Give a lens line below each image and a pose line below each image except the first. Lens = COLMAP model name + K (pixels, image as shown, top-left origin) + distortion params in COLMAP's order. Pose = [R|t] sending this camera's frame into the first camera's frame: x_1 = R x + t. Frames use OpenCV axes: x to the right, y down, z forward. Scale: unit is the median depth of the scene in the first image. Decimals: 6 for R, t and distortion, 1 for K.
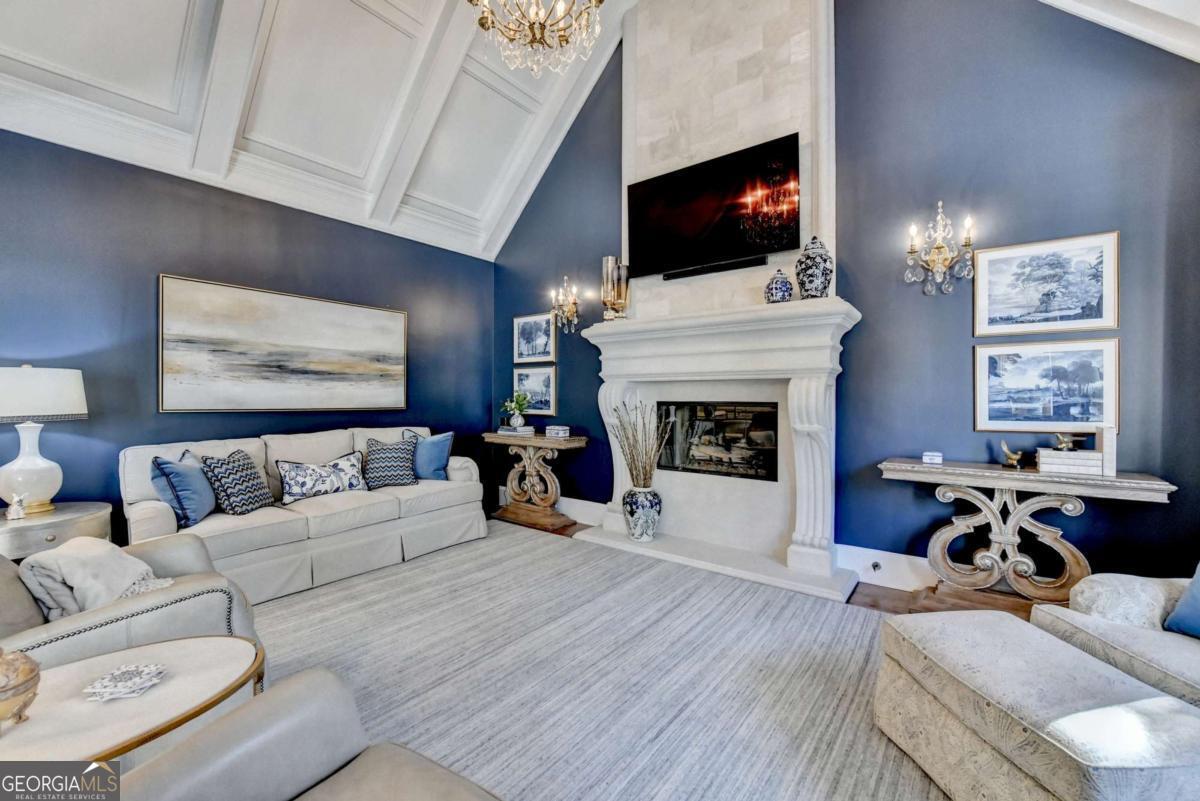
lens RADIAL K [[487.0, 0, 600.0], [0, 487.0, 400.5], [0, 0, 1]] dist [-0.021607, -0.000012]
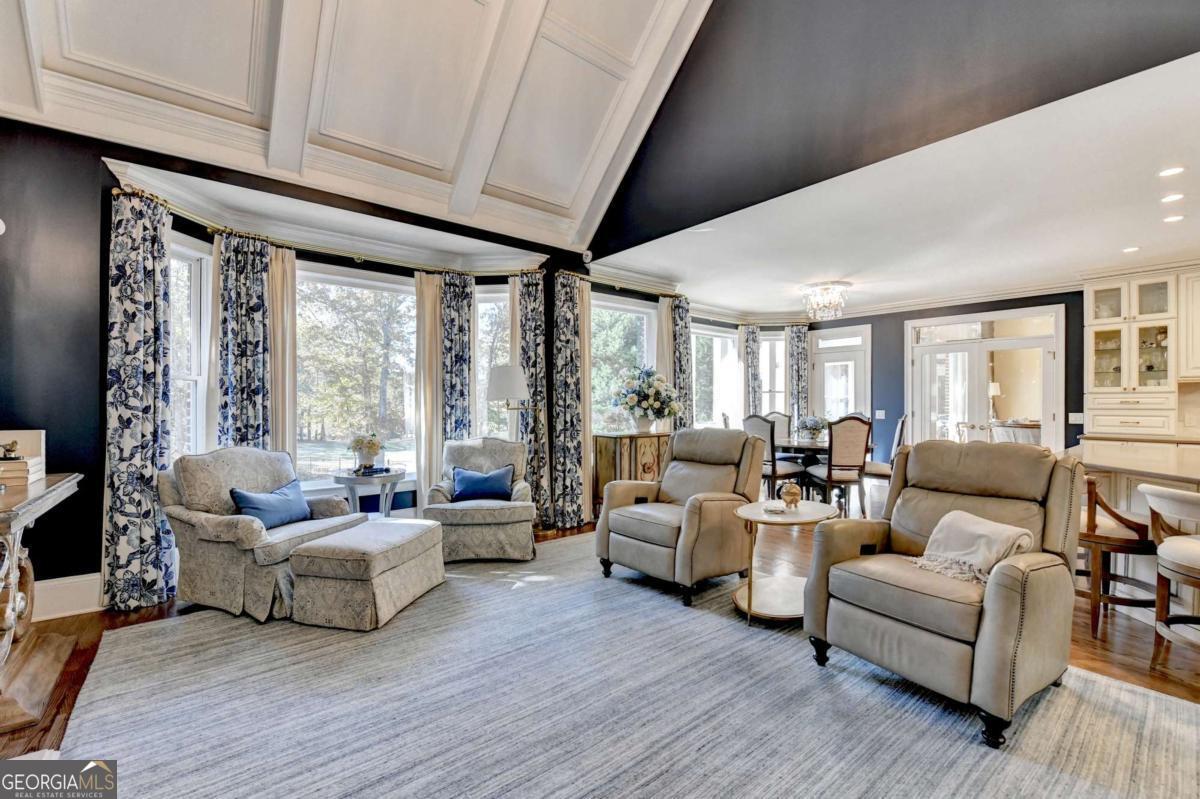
lens RADIAL K [[487.0, 0, 600.0], [0, 487.0, 399.5], [0, 0, 1]] dist [-0.021607, -0.000012]
pose [[-0.974795, 0.001278, 0.223098, -0.187247], [0.001812, 0.999996, 0.002187, -0.005625], [-0.223094, 0.002536, -0.974794, 1.080432]]
